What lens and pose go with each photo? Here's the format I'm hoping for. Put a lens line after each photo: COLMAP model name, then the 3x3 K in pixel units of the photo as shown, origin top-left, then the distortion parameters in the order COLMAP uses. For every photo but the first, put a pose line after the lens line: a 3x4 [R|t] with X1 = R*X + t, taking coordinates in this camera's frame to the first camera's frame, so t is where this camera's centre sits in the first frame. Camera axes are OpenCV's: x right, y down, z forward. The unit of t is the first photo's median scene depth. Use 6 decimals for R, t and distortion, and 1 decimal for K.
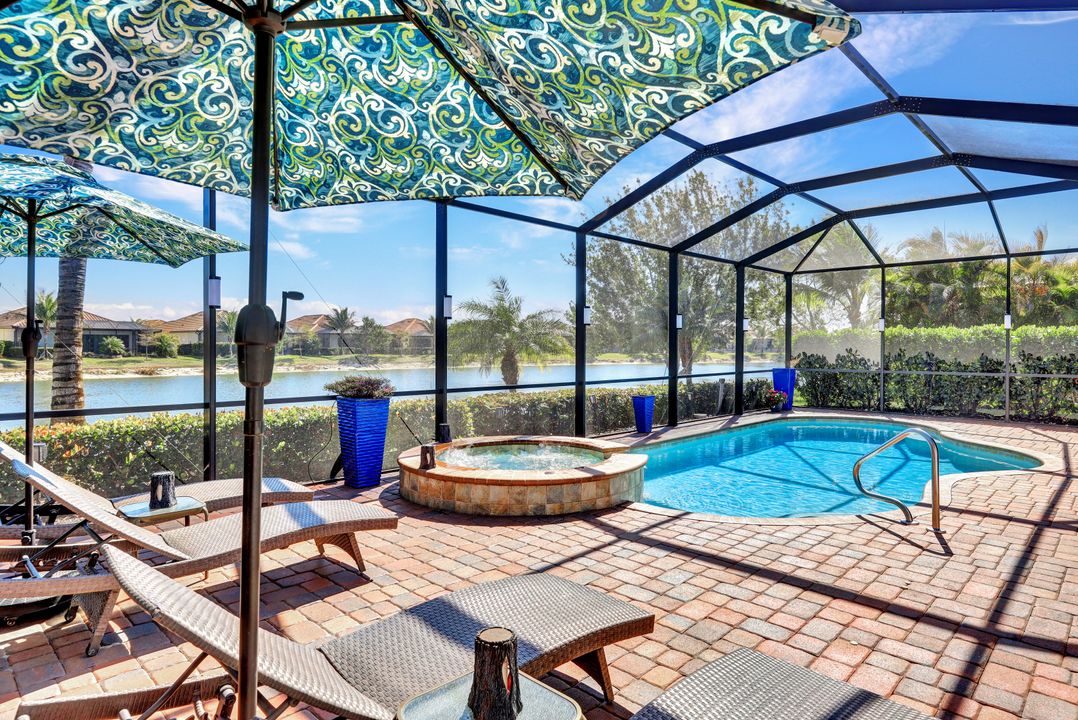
lens RADIAL K [[621.1, 0, 539.0], [0, 621.1, 360.0], [0, 0, 1]] dist [0.001265, -0.000837]
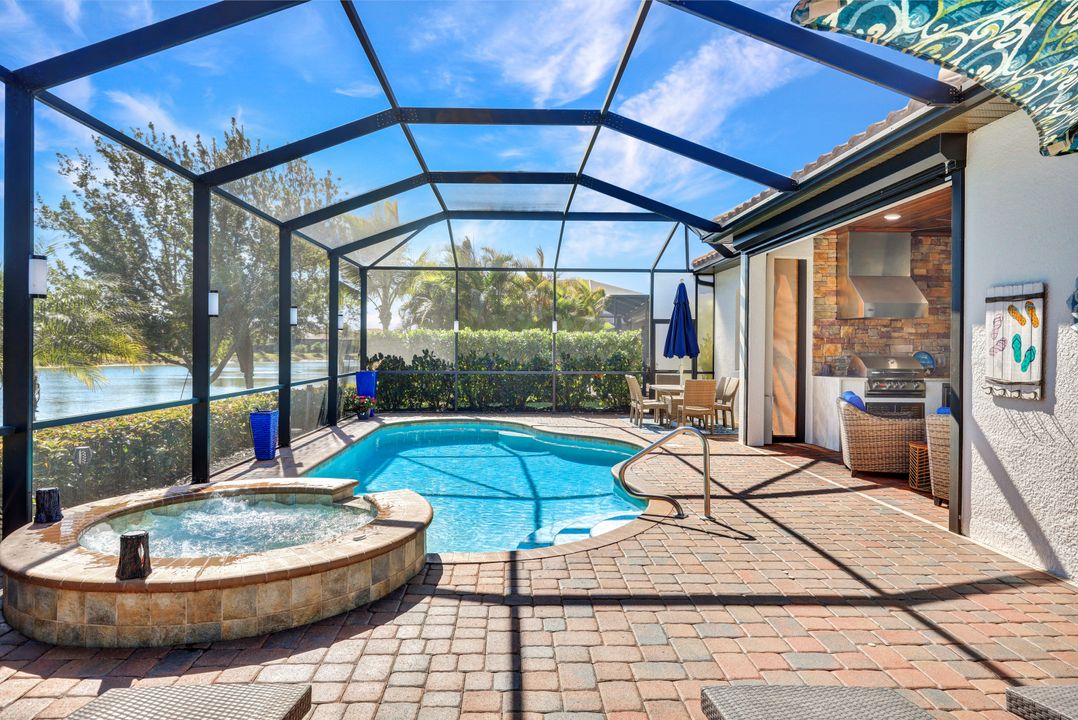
lens RADIAL K [[666.0, 0, 539.0], [0, 666.0, 360.0], [0, 0, 1]] dist [-0.000283, -0.000451]
pose [[0.688055, -0.010860, 0.725578, -0.246864], [0.011107, 0.999928, 0.004434, -0.007917], [-0.725574, 0.005008, 0.688126, 0.242884]]
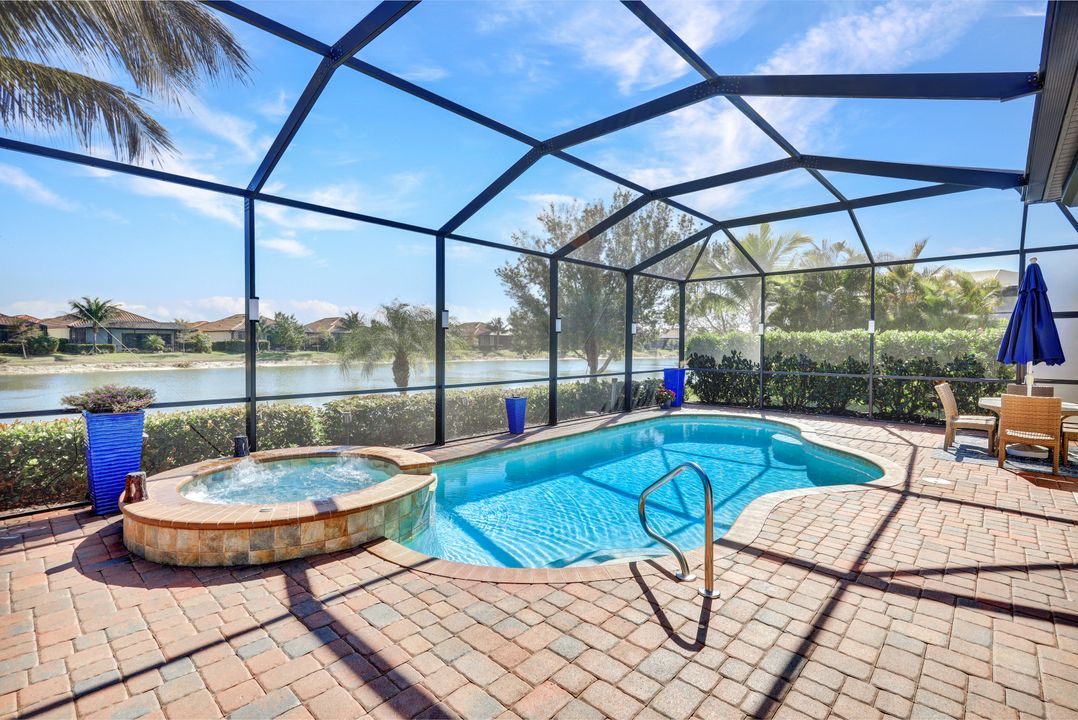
lens RADIAL K [[501.2, 0, 540.2], [0, 501.2, 357.5], [0, 0, 1]] dist [-0.002030, -0.000313]
pose [[0.999808, 0.002665, 0.019436, 0.245237], [-0.002776, 0.999980, 0.005717, -0.017025], [-0.019420, -0.005769, 0.999795, 0.220407]]
